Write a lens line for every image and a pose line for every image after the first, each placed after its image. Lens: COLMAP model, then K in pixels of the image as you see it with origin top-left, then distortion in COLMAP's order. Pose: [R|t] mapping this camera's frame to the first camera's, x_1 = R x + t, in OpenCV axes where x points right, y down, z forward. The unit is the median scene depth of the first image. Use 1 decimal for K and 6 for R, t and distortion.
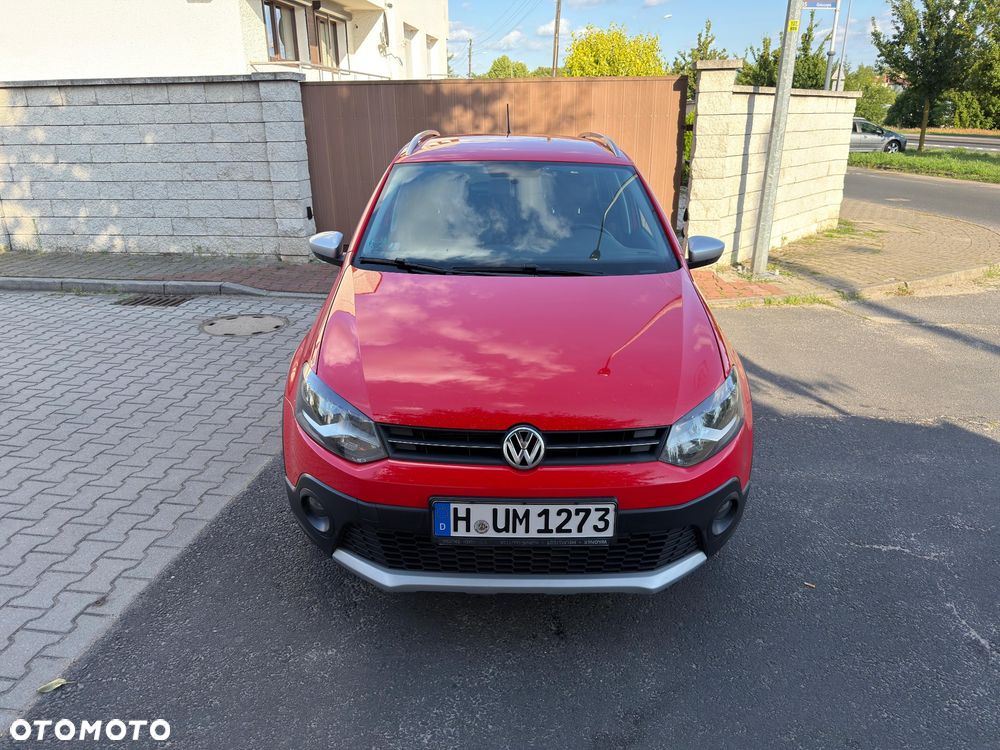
lens RADIAL K [[712.5, 0, 495.4], [0, 712.5, 390.9], [0, 0, 1]] dist [0.027132, -0.025124]
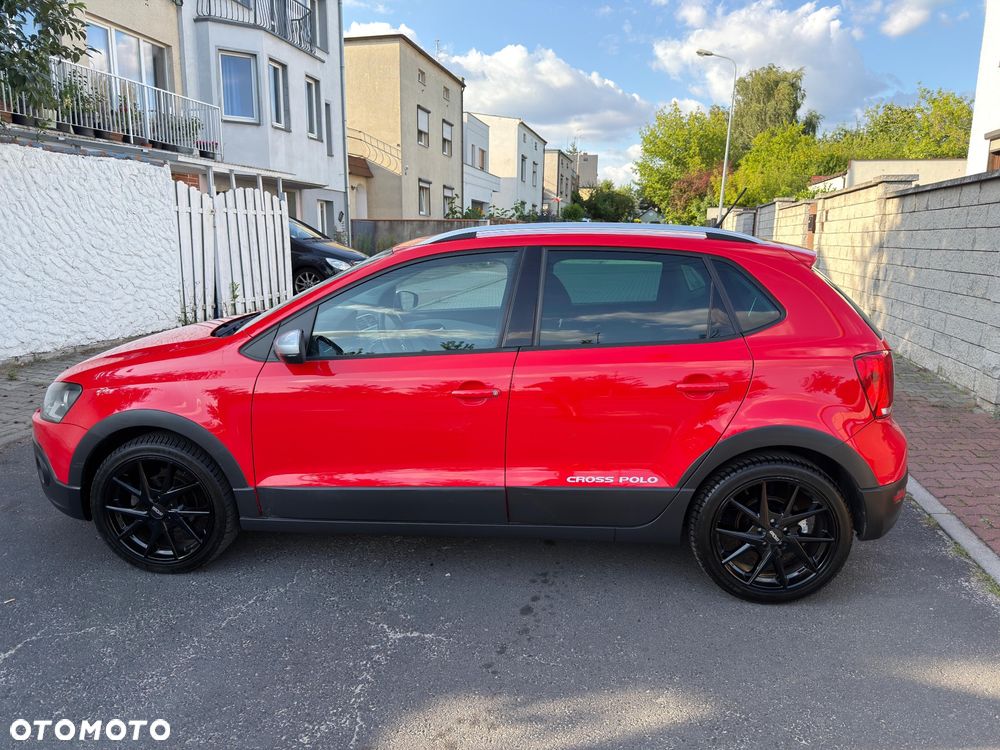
lens RADIAL K [[704.6, 0, 494.9], [0, 704.6, 380.0], [0, 0, 1]] dist [0.028708, -0.027815]
pose [[-0.097965, 0.208175, -0.973173, 0.934074], [-0.367917, 0.901021, 0.229777, -0.379261], [0.924684, 0.380558, -0.011678, 1.071308]]
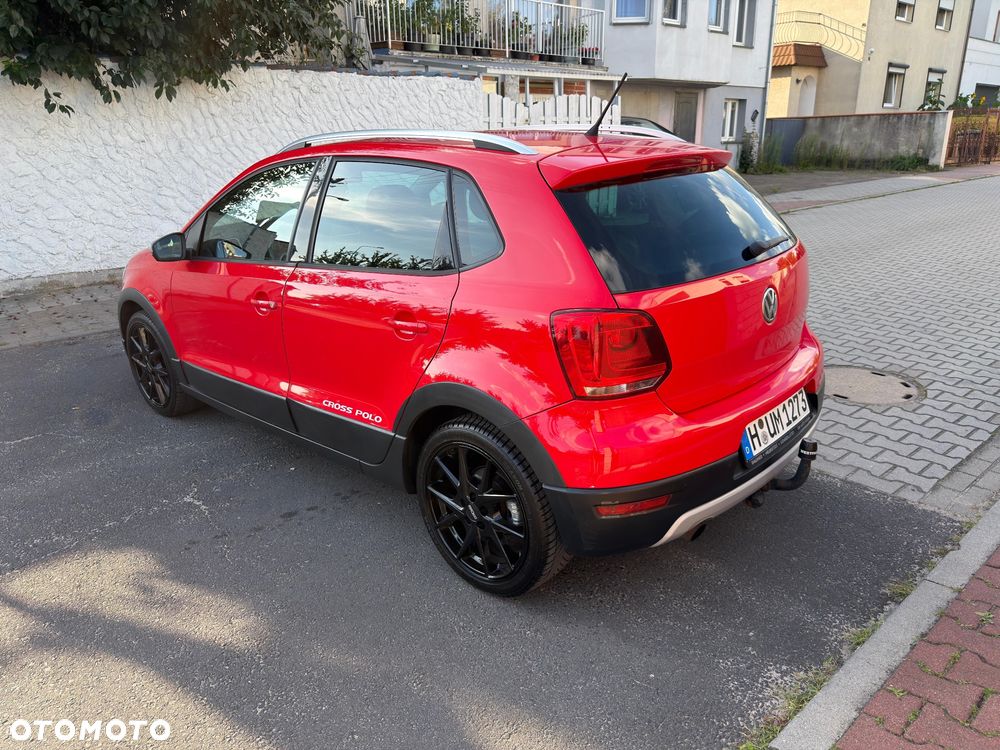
lens RADIAL K [[704.6, 0, 505.7], [0, 704.6, 368.8], [0, 0, 1]] dist [0.028708, -0.027815]
pose [[-0.677756, 0.246276, -0.692816, 0.607923], [-0.247000, 0.811228, 0.530000, -0.604934], [0.692558, 0.530337, -0.488985, 1.637246]]
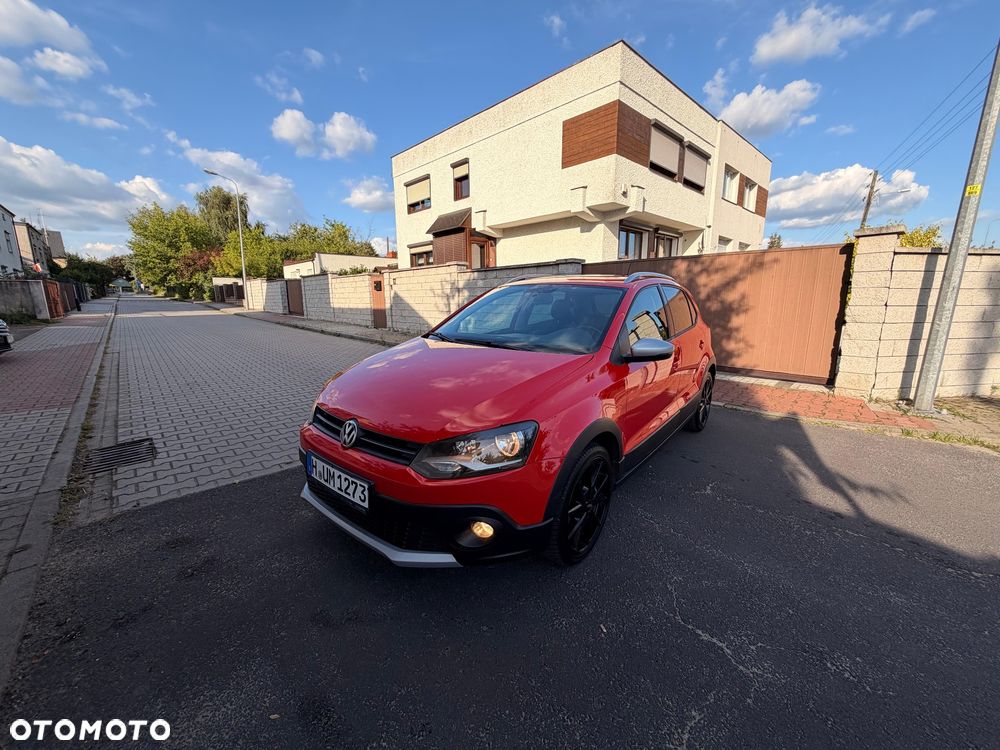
lens RADIAL K [[397.8, 0, 492.8], [0, 397.8, 378.9], [0, 0, 1]] dist [0.001166, 0.000727]
pose [[0.768393, 0.133361, -0.625928, 0.446556], [-0.231731, 0.969658, -0.077878, -0.023686], [0.596550, 0.204888, 0.775982, 0.260033]]
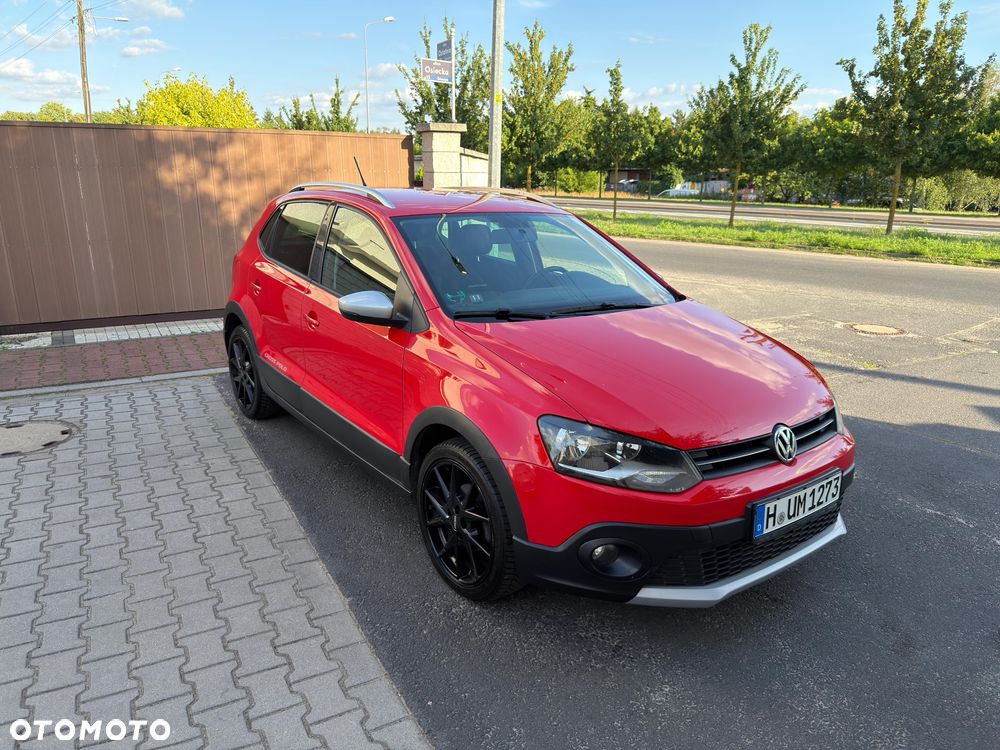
lens RADIAL K [[712.5, 0, 500.2], [0, 712.5, 388.4], [0, 0, 1]] dist [0.027132, -0.025124]
pose [[0.799643, -0.161257, 0.578418, -0.548317], [0.202229, 0.979316, -0.006551, -0.053240], [-0.565398, 0.122211, 0.815714, 0.155871]]
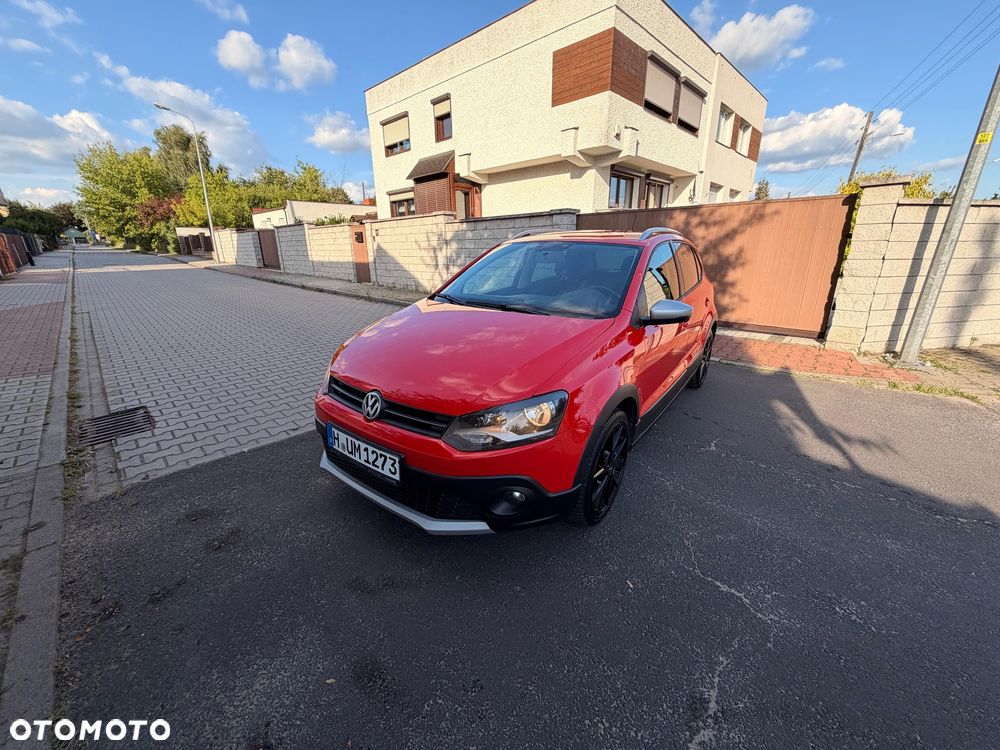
lens RADIAL K [[397.8, 0, 492.9], [0, 397.8, 378.1], [0, 0, 1]] dist [0.001166, 0.000727]
pose [[0.795881, 0.190490, -0.574706, 0.398257], [-0.215212, 0.976233, 0.025542, -0.031005], [0.565912, 0.103355, 0.817961, 0.236363]]
